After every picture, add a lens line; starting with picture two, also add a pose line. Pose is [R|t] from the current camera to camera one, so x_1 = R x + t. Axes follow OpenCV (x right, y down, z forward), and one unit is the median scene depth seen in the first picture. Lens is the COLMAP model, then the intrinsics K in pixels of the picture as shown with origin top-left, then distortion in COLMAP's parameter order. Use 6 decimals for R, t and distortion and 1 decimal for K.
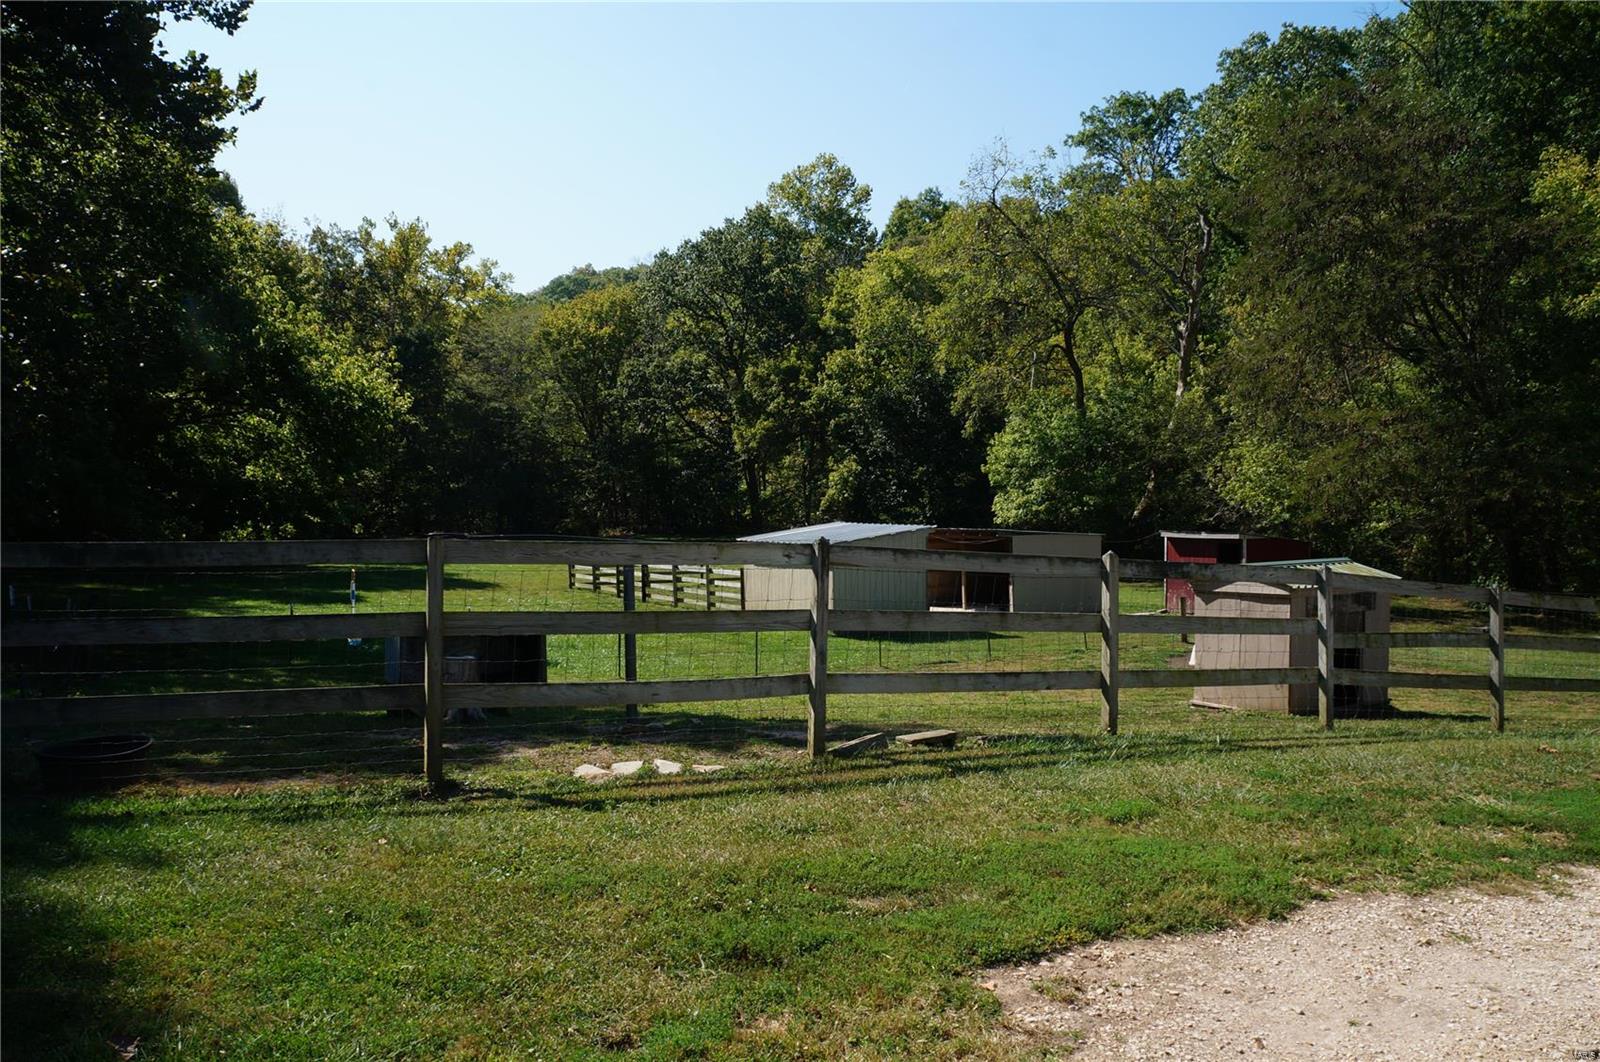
lens RADIAL K [[1377.0, 0, 795.1], [0, 1377.0, 533.0], [0, 0, 1]] dist [-0.166809, 0.120348]
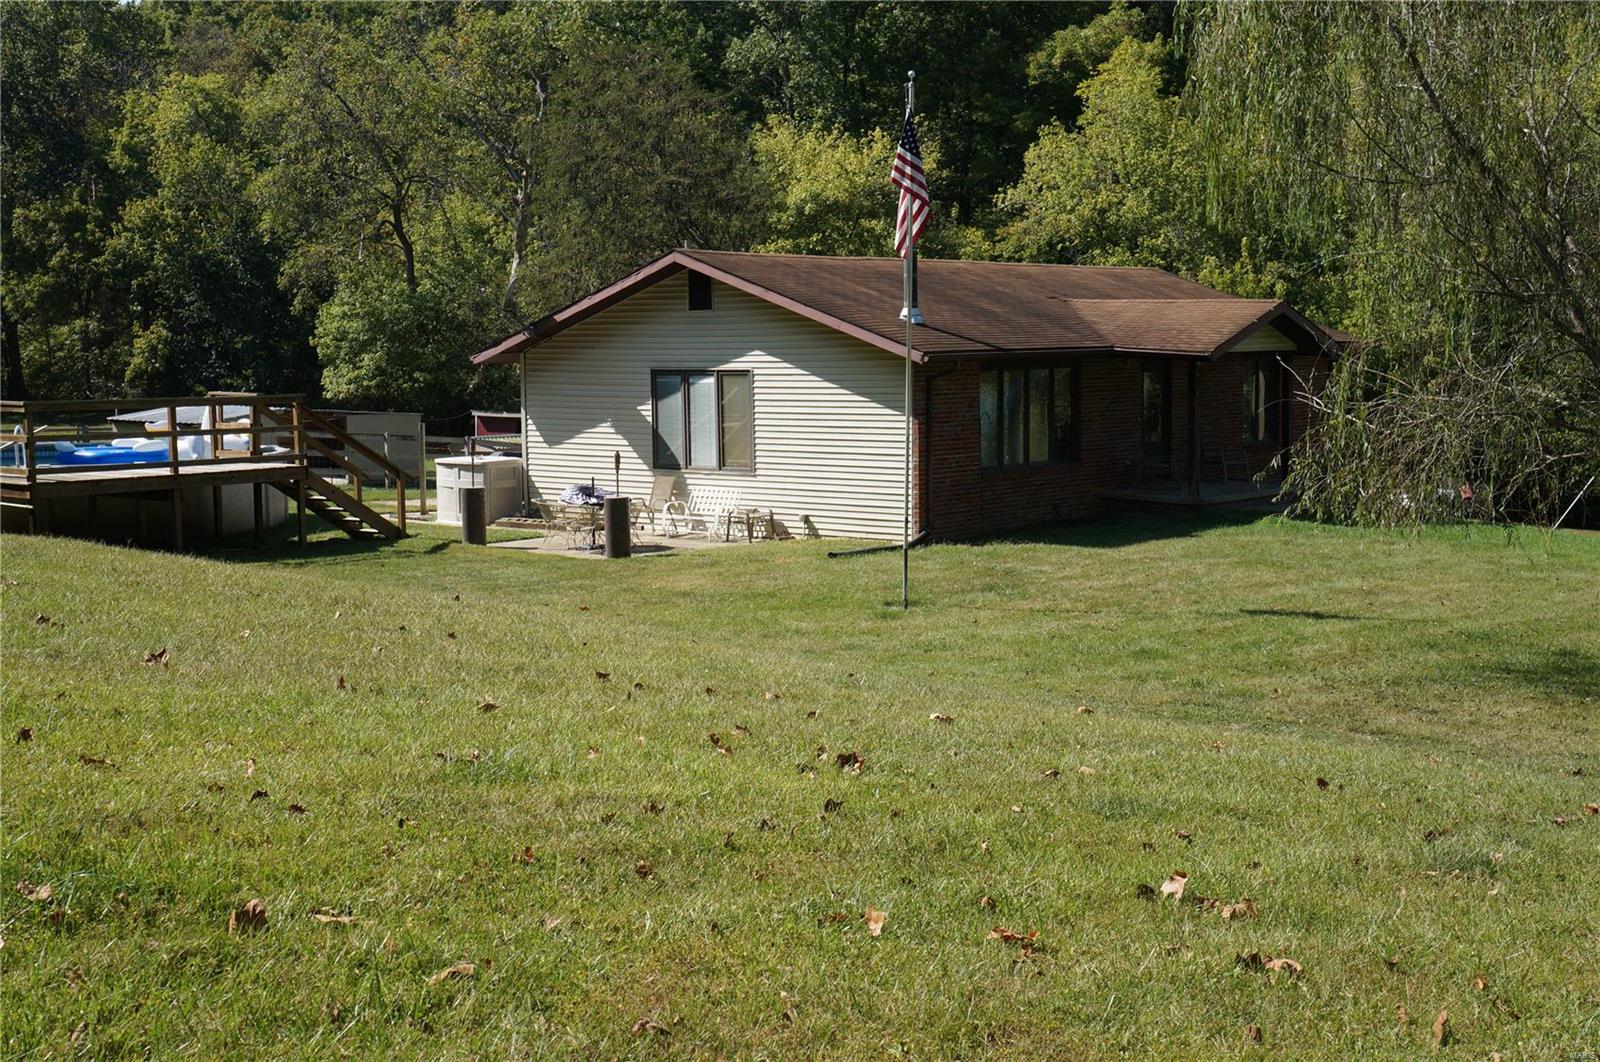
lens RADIAL K [[1883.0, 0, 769.1], [0, 1883.0, 525.1], [0, 0, 1]] dist [0.099351, 0.000000]
pose [[0.928388, -0.023361, 0.370878, -0.061812], [-0.001662, 0.997751, 0.067009, -0.006994], [-0.371610, -0.062827, 0.926261, -0.367506]]
